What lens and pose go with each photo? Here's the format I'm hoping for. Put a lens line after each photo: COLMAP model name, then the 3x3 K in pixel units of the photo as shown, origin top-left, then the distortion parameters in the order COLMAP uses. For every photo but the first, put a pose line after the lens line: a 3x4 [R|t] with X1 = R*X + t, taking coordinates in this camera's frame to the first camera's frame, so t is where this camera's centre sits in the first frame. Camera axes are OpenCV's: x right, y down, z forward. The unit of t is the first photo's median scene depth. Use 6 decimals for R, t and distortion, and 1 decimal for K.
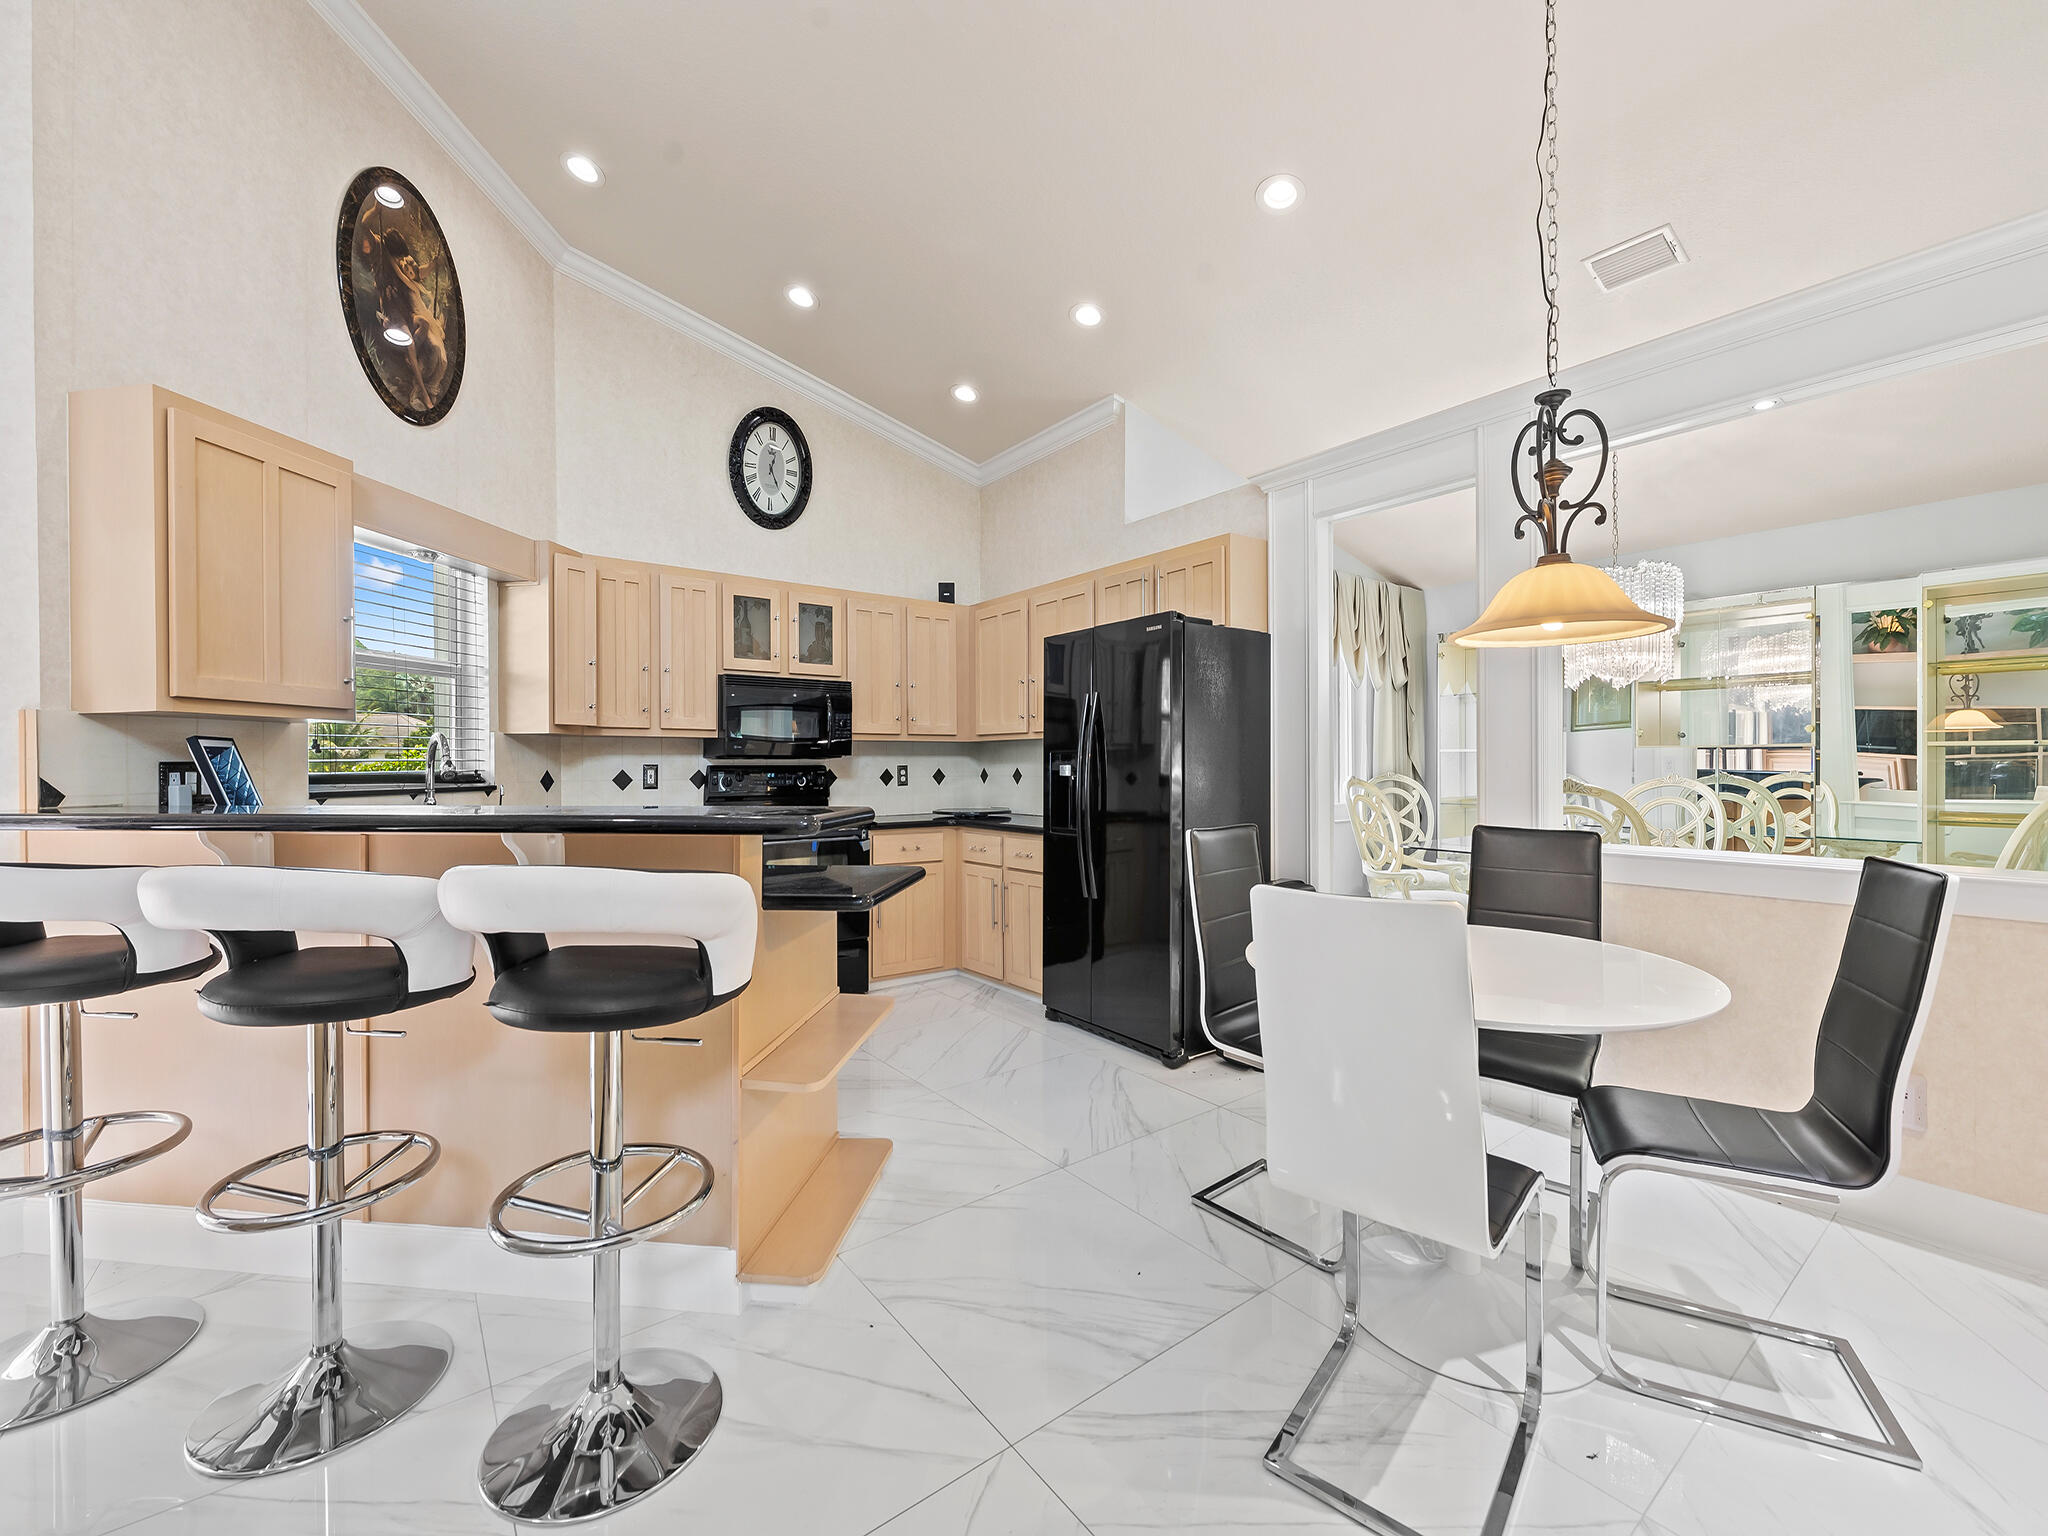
lens RADIAL K [[832.6, 0, 1018.4], [0, 832.6, 767.2], [0, 0, 1]] dist [-0.001339, -0.000442]
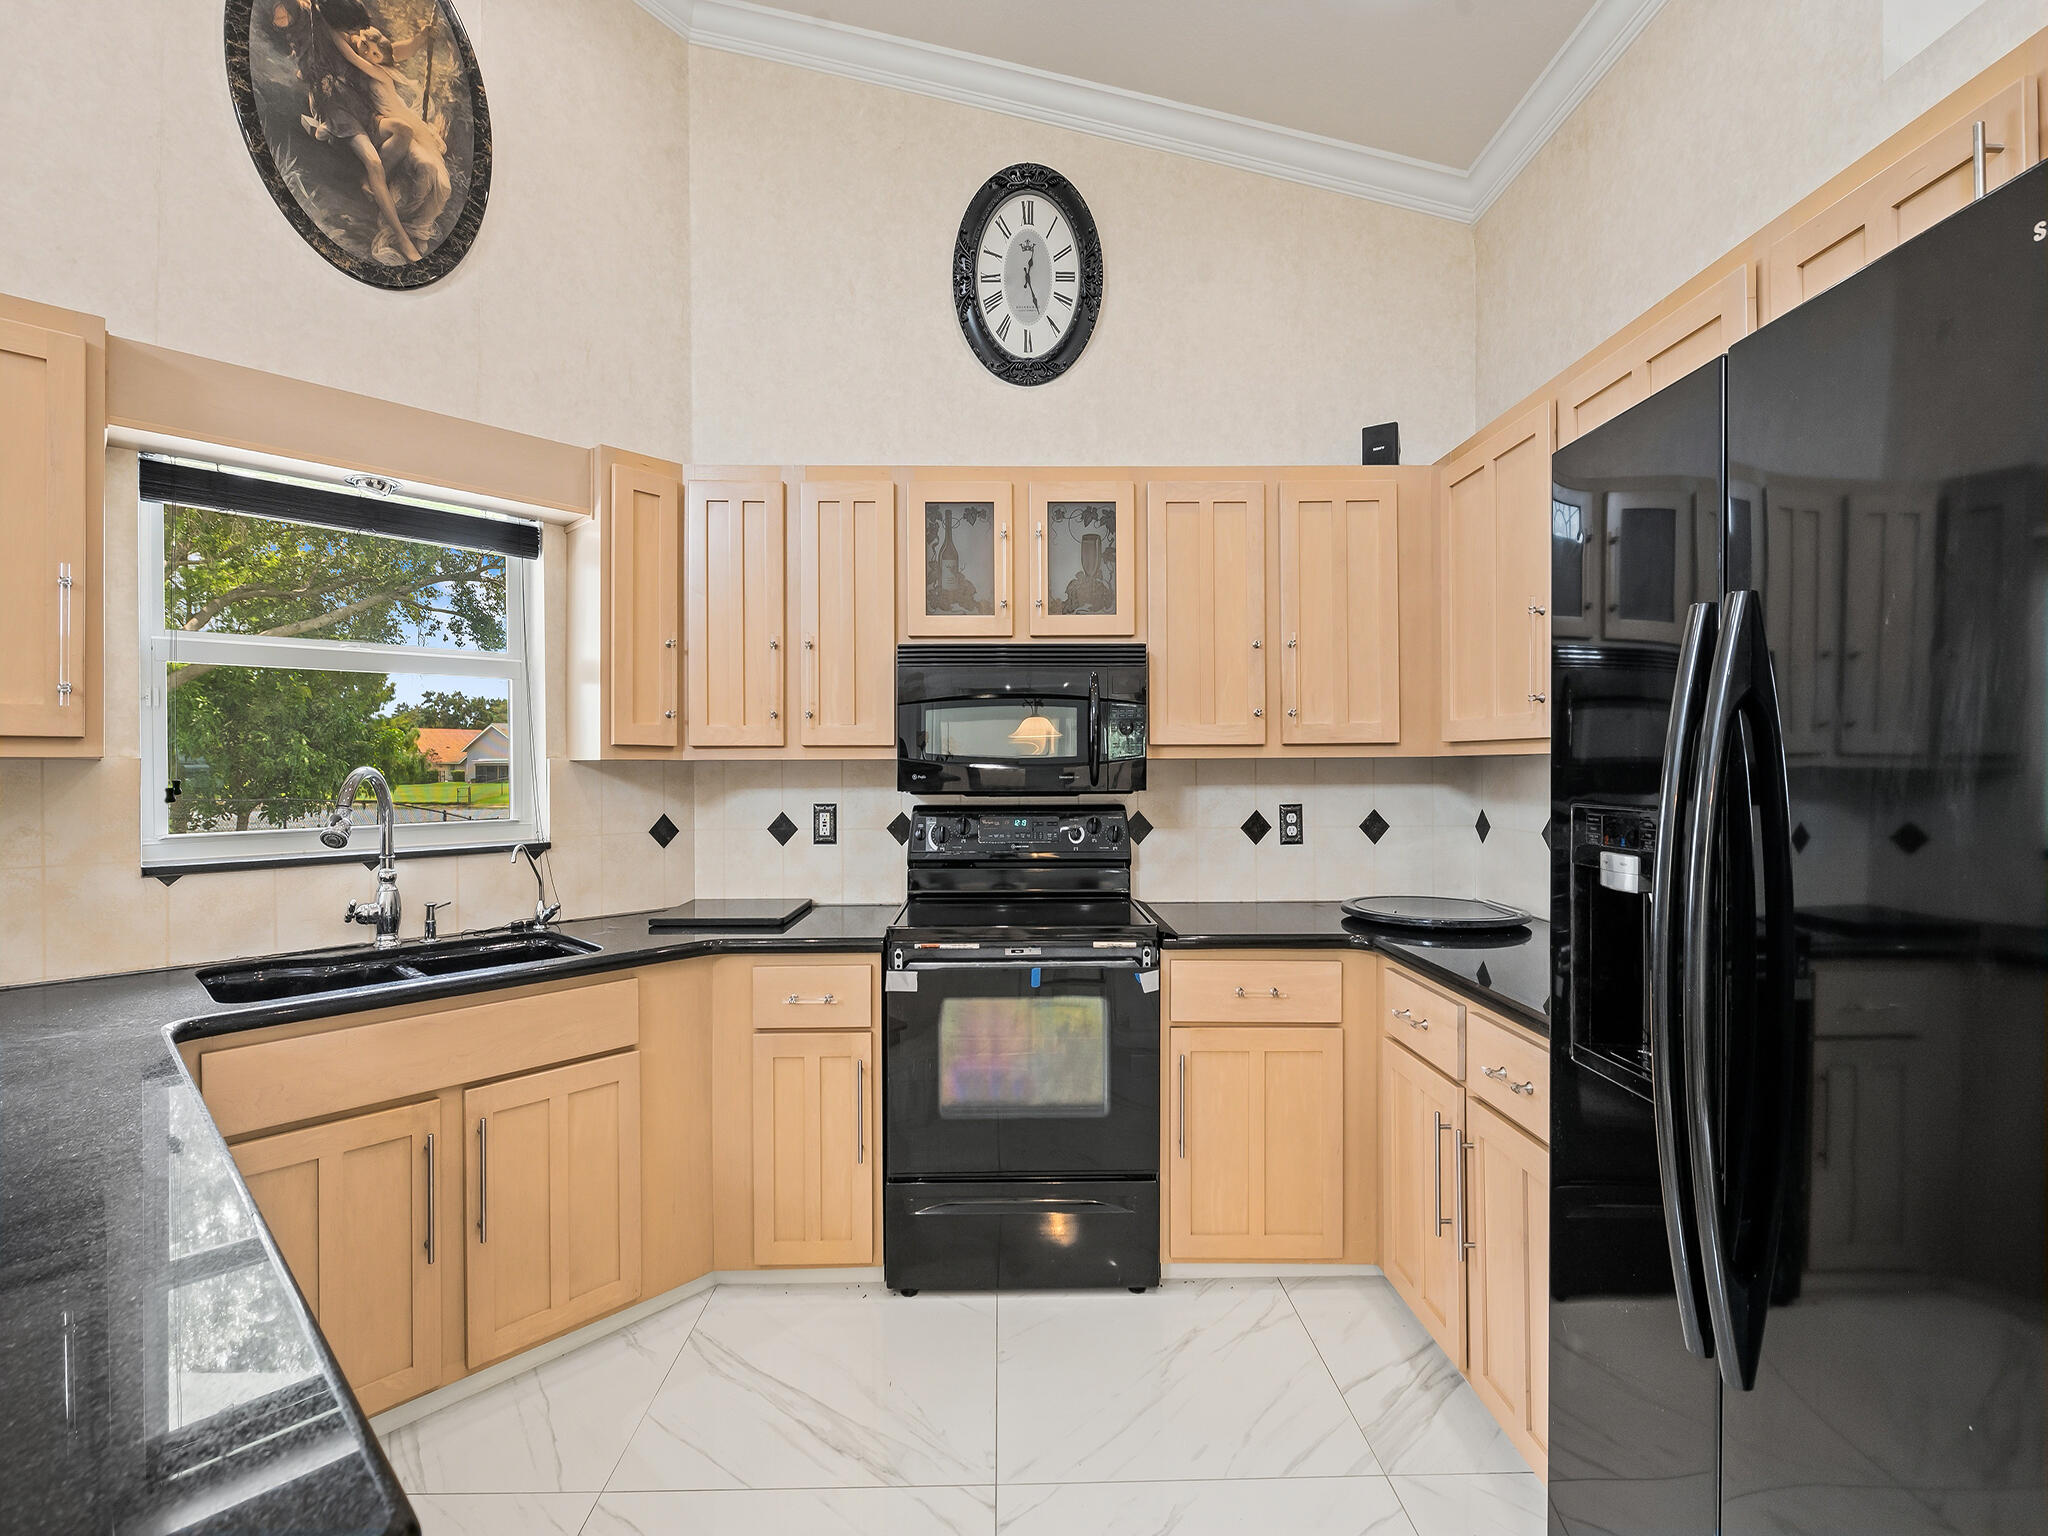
lens RADIAL K [[920.2, 0, 1015.2], [0, 920.2, 764.1], [0, 0, 1]] dist [-0.000506, -0.001479]
pose [[0.807026, -0.002221, -0.590511, 0.068008], [0.000523, 0.999995, -0.003046, -0.030194], [0.590515, 0.002149, 0.807024, 0.540275]]
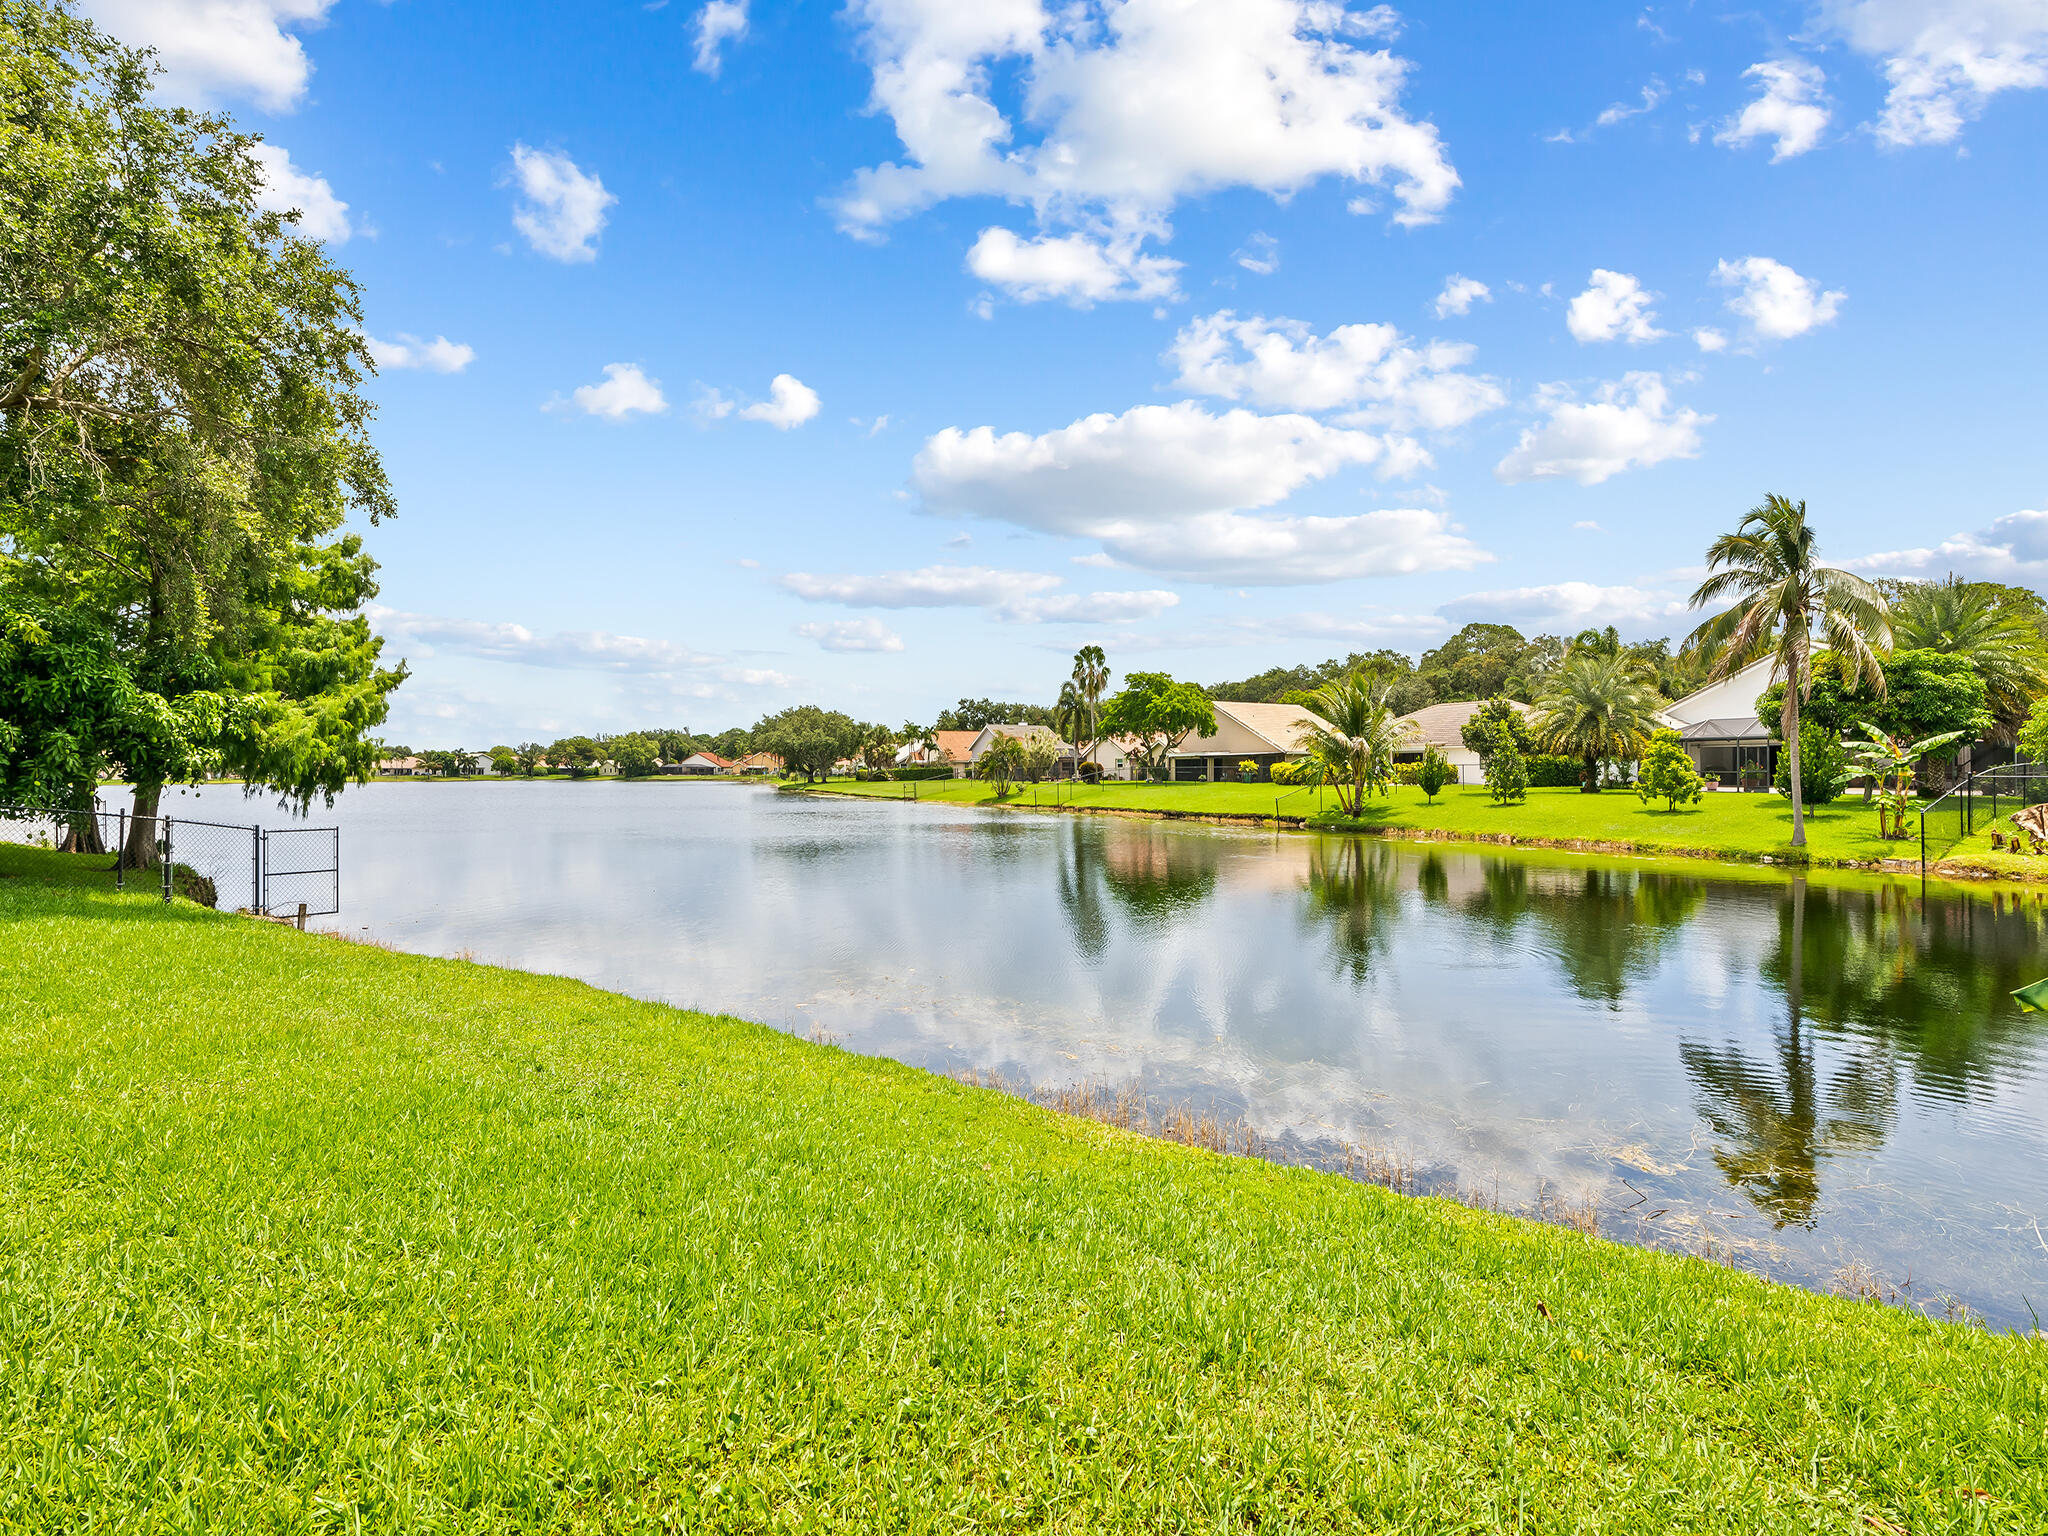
lens RADIAL K [[894.5, 0, 987.3], [0, 894.5, 757.5], [0, 0, 1]] dist [0.000669, 0.000023]
pose [[0.325076, -0.008796, -0.945647, -1.781164], [-0.003391, 0.999939, -0.010467, 0.044005], [0.945682, 0.006609, 0.325027, 4.846217]]
